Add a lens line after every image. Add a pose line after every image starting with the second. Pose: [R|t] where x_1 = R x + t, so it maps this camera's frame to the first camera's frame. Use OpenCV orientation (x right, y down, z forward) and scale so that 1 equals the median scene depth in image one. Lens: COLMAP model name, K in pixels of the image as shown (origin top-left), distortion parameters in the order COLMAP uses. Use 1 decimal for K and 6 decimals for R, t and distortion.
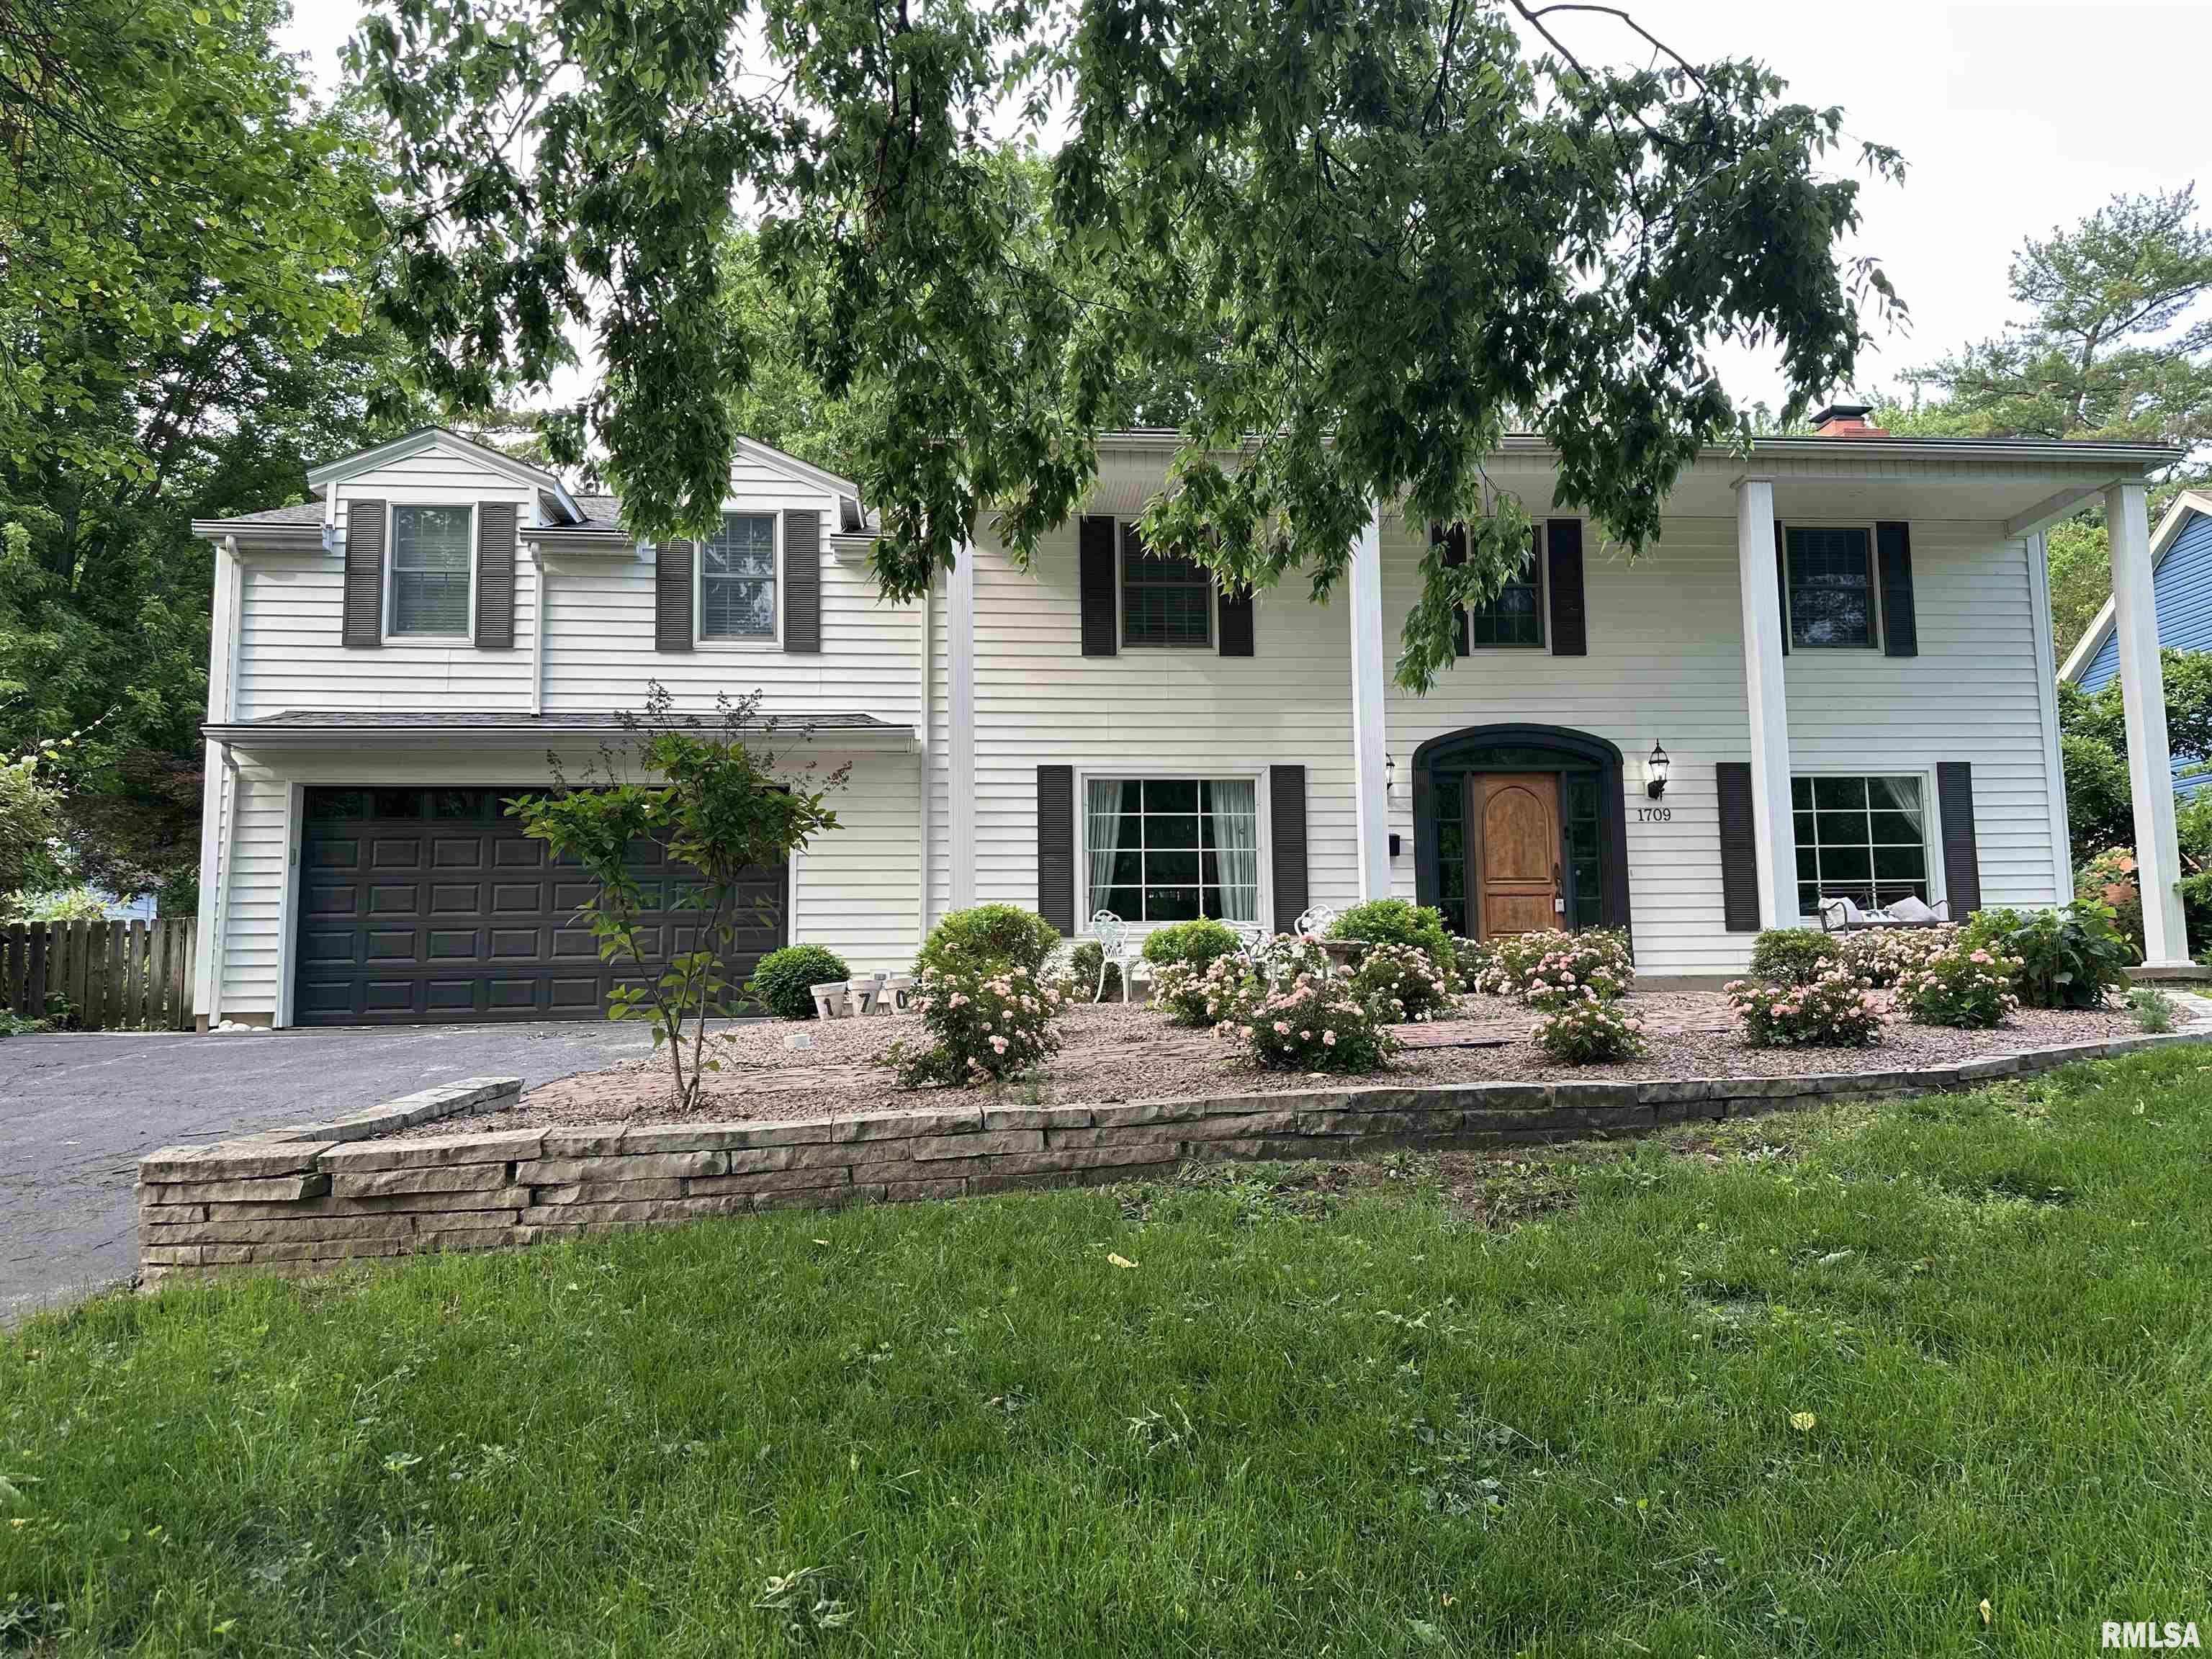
lens RADIAL K [[1523.2, 0, 1106.0], [0, 1523.2, 829.5], [0, 0, 1]] dist [0.183750, -0.397603]
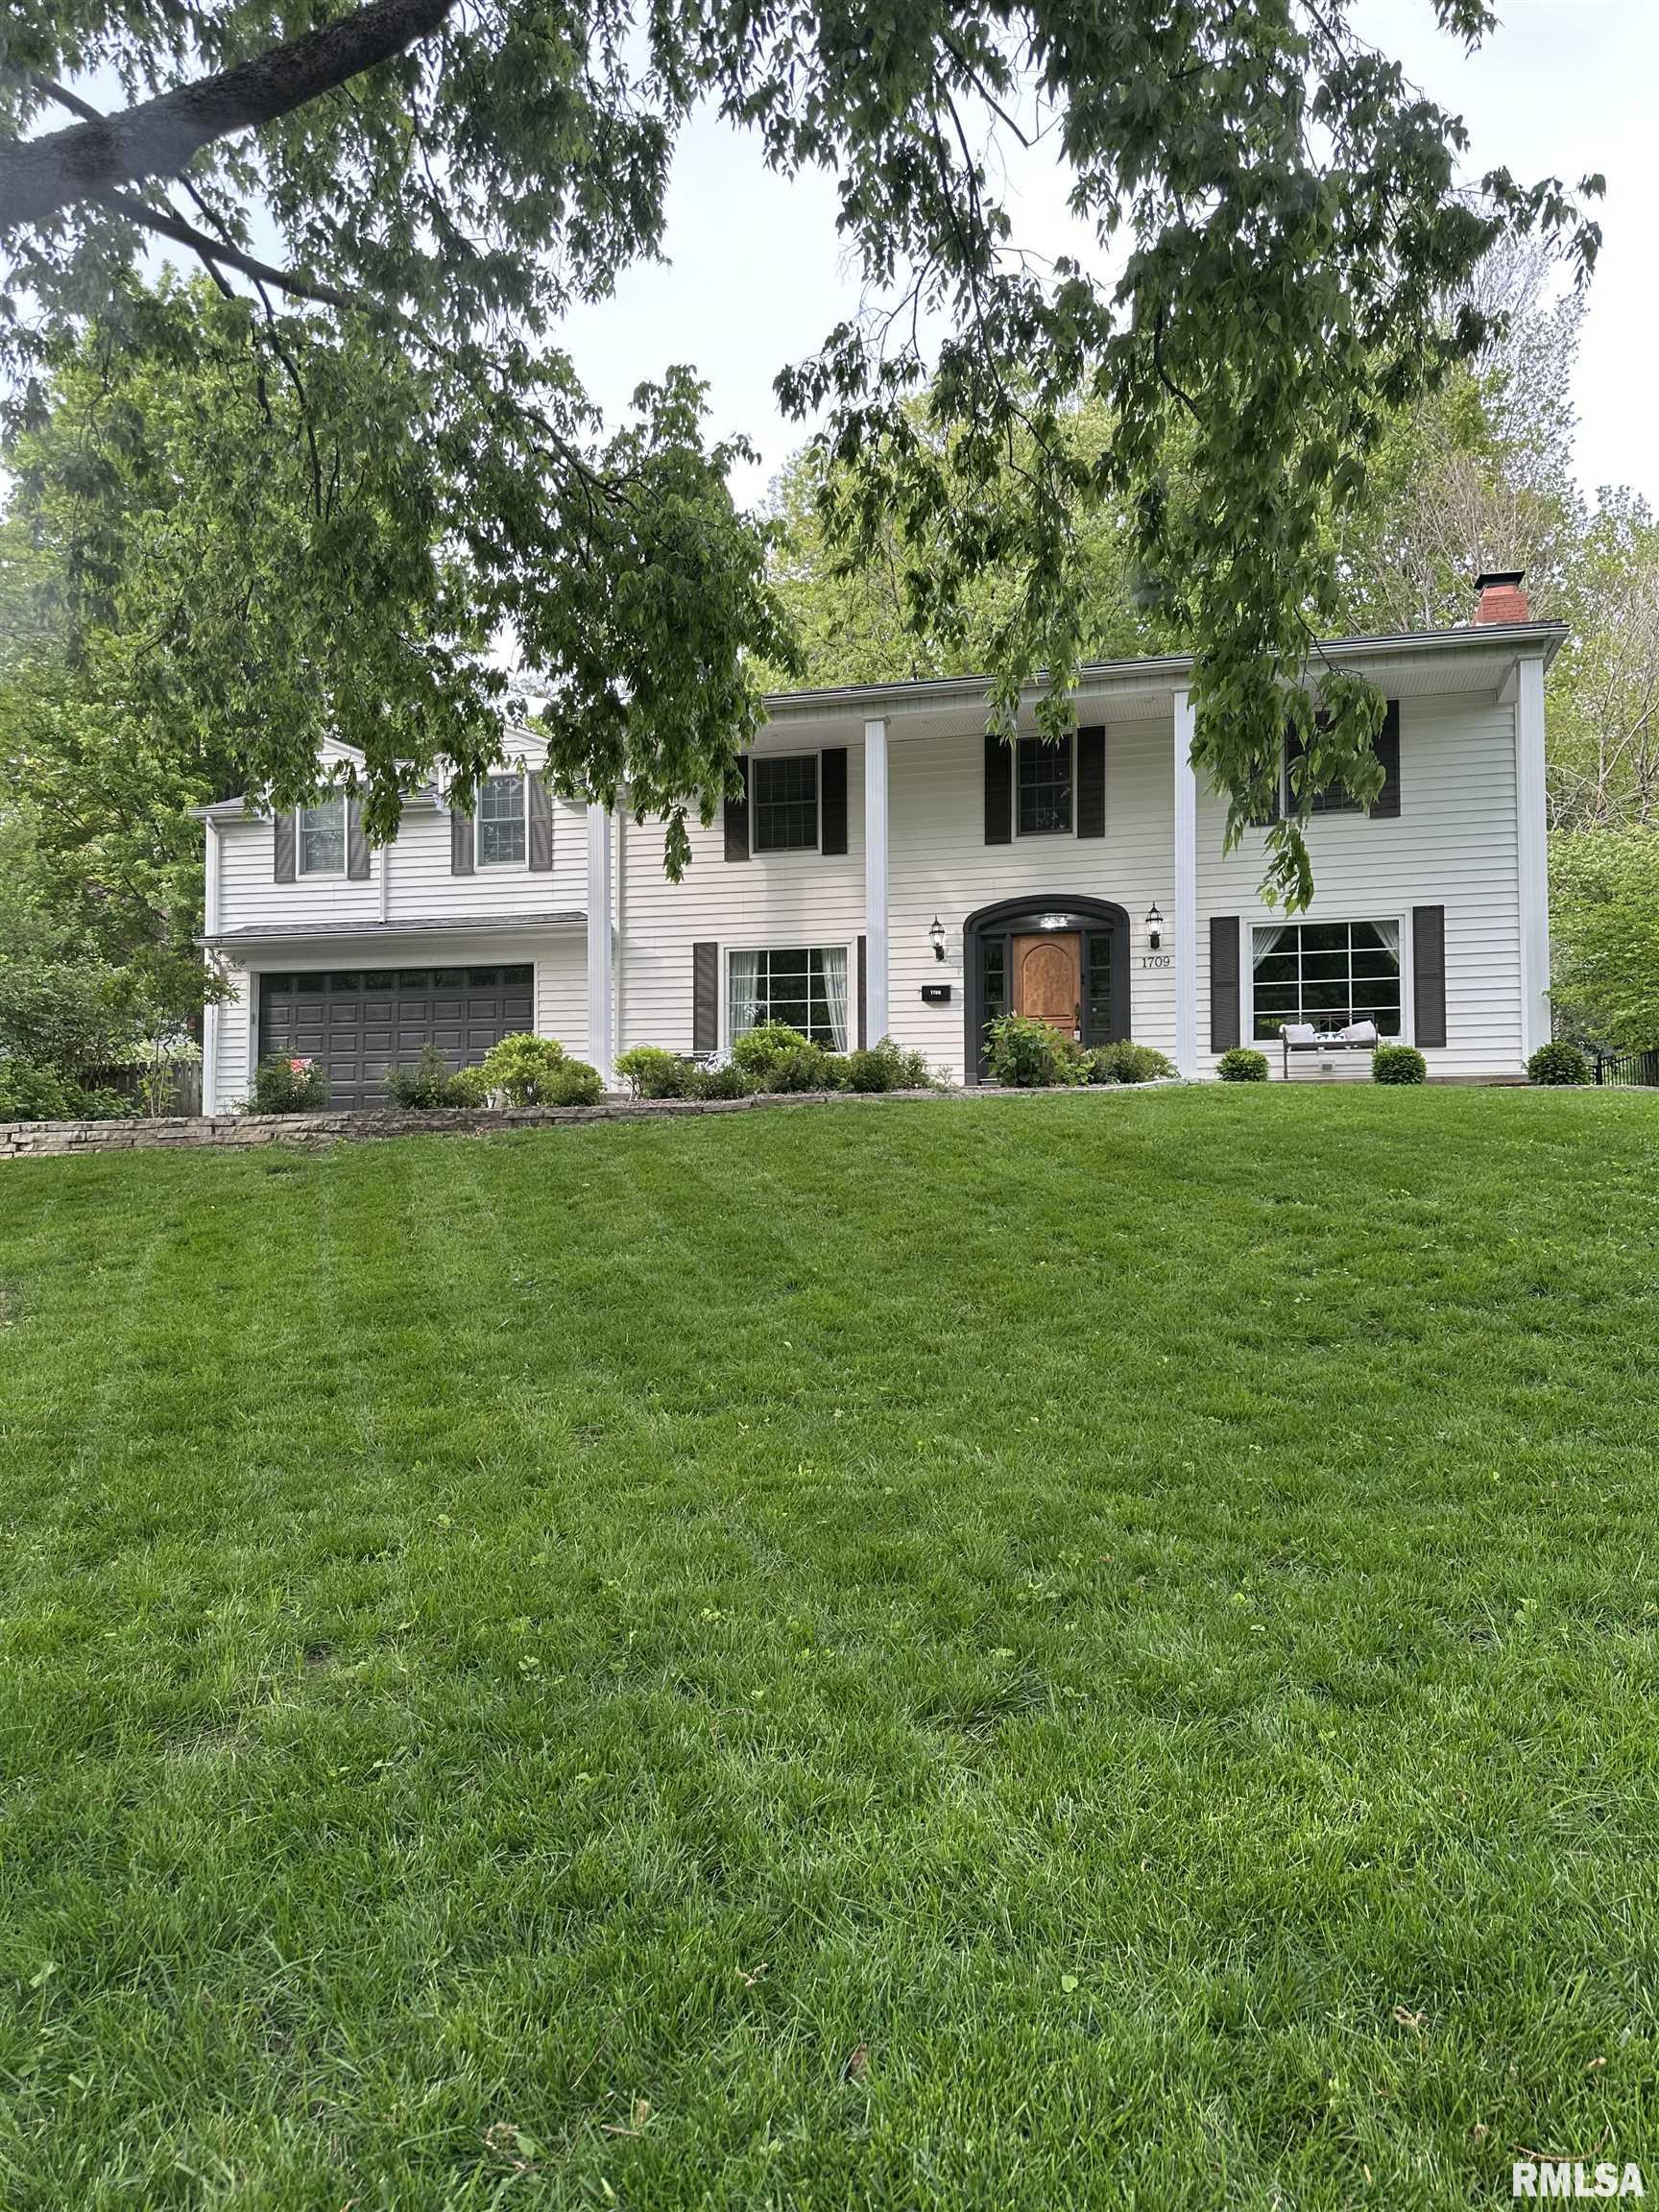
lens RADIAL K [[1523.2, 0, 829.5], [0, 1523.2, 1106.0], [0, 0, 1]] dist [0.183750, -0.397603]
pose [[0.938329, -0.002875, -0.345732, 0.547330], [0.028966, 0.997104, 0.070323, 0.011976], [0.344529, -0.076001, 0.935694, -0.274243]]
